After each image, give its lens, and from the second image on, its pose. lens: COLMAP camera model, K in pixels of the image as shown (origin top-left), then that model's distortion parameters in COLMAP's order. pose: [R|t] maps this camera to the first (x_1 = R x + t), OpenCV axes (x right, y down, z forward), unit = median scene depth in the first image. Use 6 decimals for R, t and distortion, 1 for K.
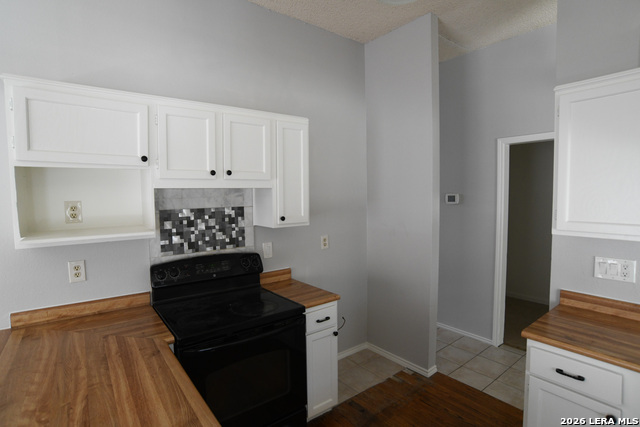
lens RADIAL K [[328.0, 0, 316.0], [0, 328.0, 213.3], [0, 0, 1]] dist [-0.100014, 0.047798]
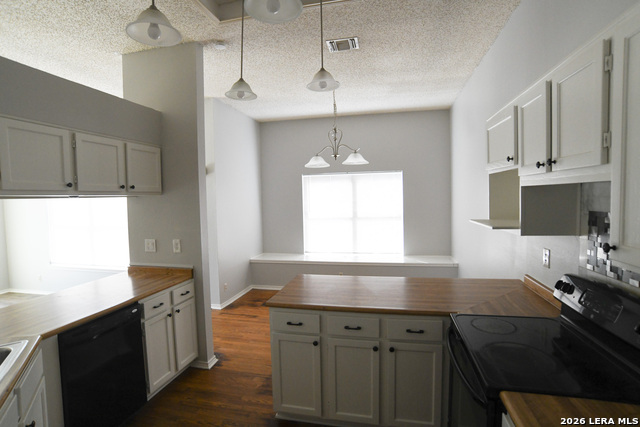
lens RADIAL K [[328.0, 0, 316.0], [0, 328.0, 213.3], [0, 0, 1]] dist [-0.100014, 0.047798]
pose [[-0.773029, 0.057421, -0.631767, 0.489606], [-0.013852, 0.994130, 0.107306, -0.073107], [0.634219, 0.091702, -0.767696, 1.079759]]
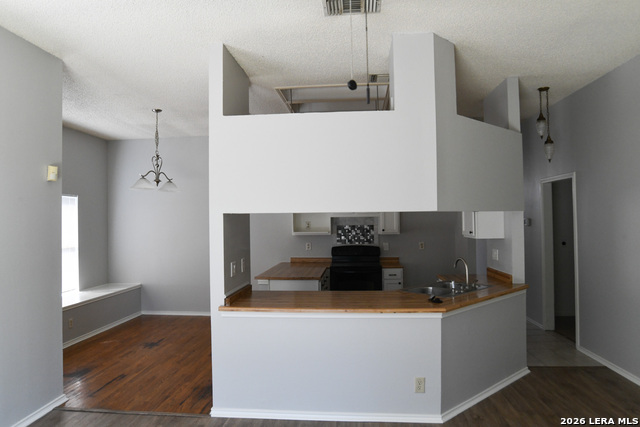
lens RADIAL K [[432.6, 0, 320.0], [0, 432.6, 213.5], [0, 0, 1]] dist [-0.000730, -0.000172]
pose [[0.736271, -0.011105, -0.676595, 1.598490], [-0.039189, 0.997487, -0.059017, 0.095145], [0.675551, 0.069968, 0.733986, -1.482703]]
